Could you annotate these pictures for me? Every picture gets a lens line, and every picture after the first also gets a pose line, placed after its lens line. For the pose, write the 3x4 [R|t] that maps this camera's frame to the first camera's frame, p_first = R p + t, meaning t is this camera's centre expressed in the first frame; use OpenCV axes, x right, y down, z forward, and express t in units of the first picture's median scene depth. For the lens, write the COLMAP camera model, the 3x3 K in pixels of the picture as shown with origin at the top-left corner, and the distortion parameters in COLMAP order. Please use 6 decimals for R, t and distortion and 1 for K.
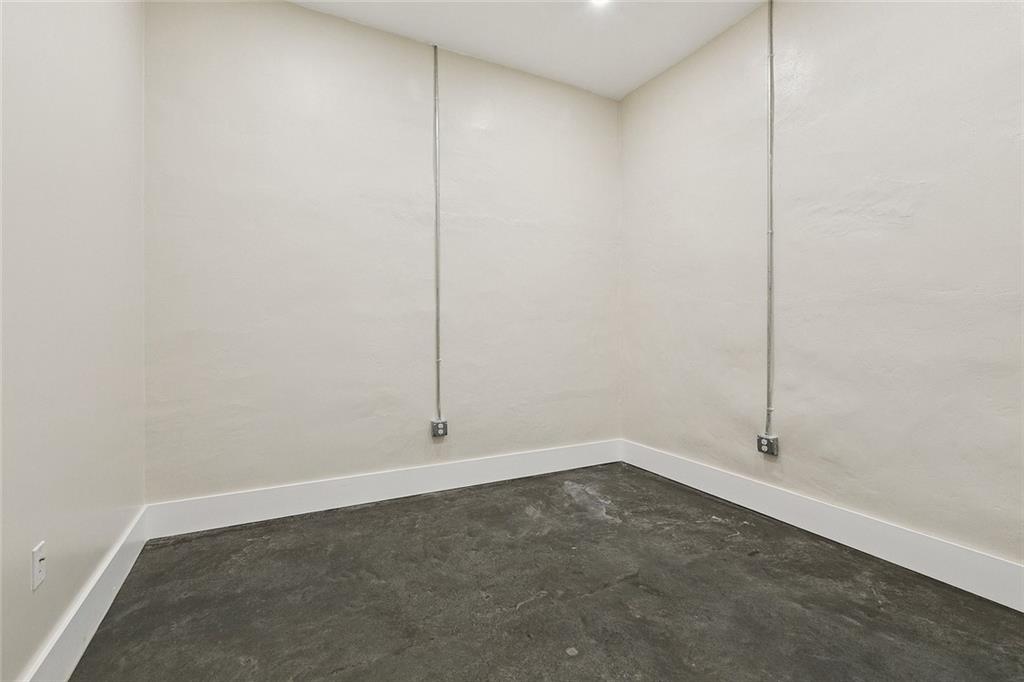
lens RADIAL K [[461.9, 0, 508.4], [0, 461.9, 328.5], [0, 0, 1]] dist [0.000709, 0.000000]
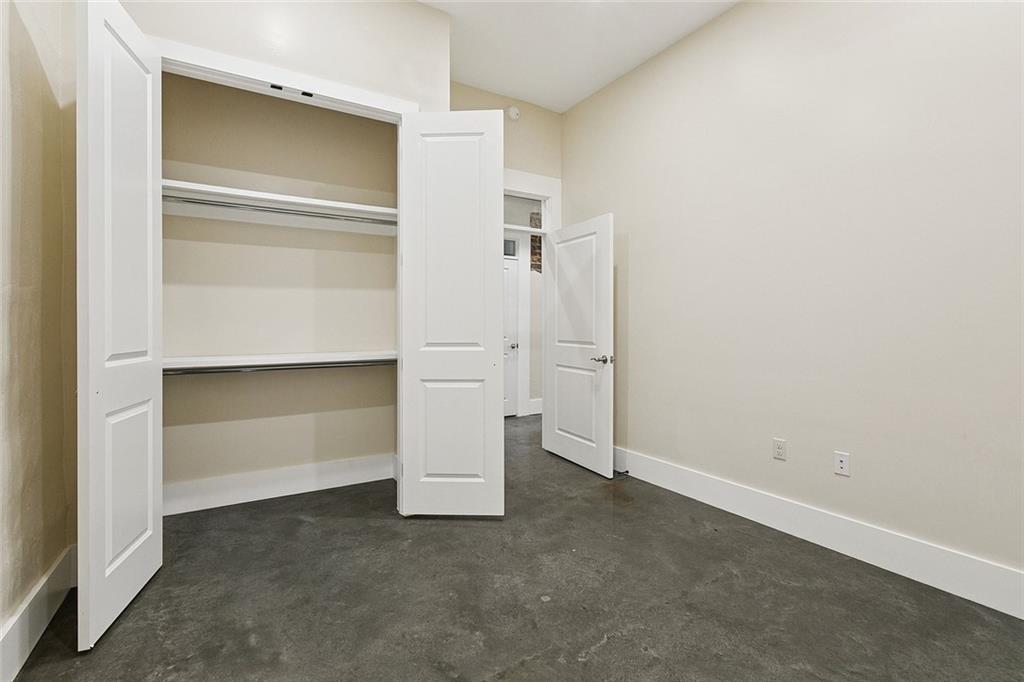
lens RADIAL K [[461.9, 0, 508.4], [0, 461.9, 328.5], [0, 0, 1]] dist [0.000709, 0.000000]
pose [[-0.997701, -0.002111, -0.067729, 0.286087], [-0.002026, 0.999997, -0.001325, -0.005280], [0.067732, -0.001184, -0.997703, 1.979163]]
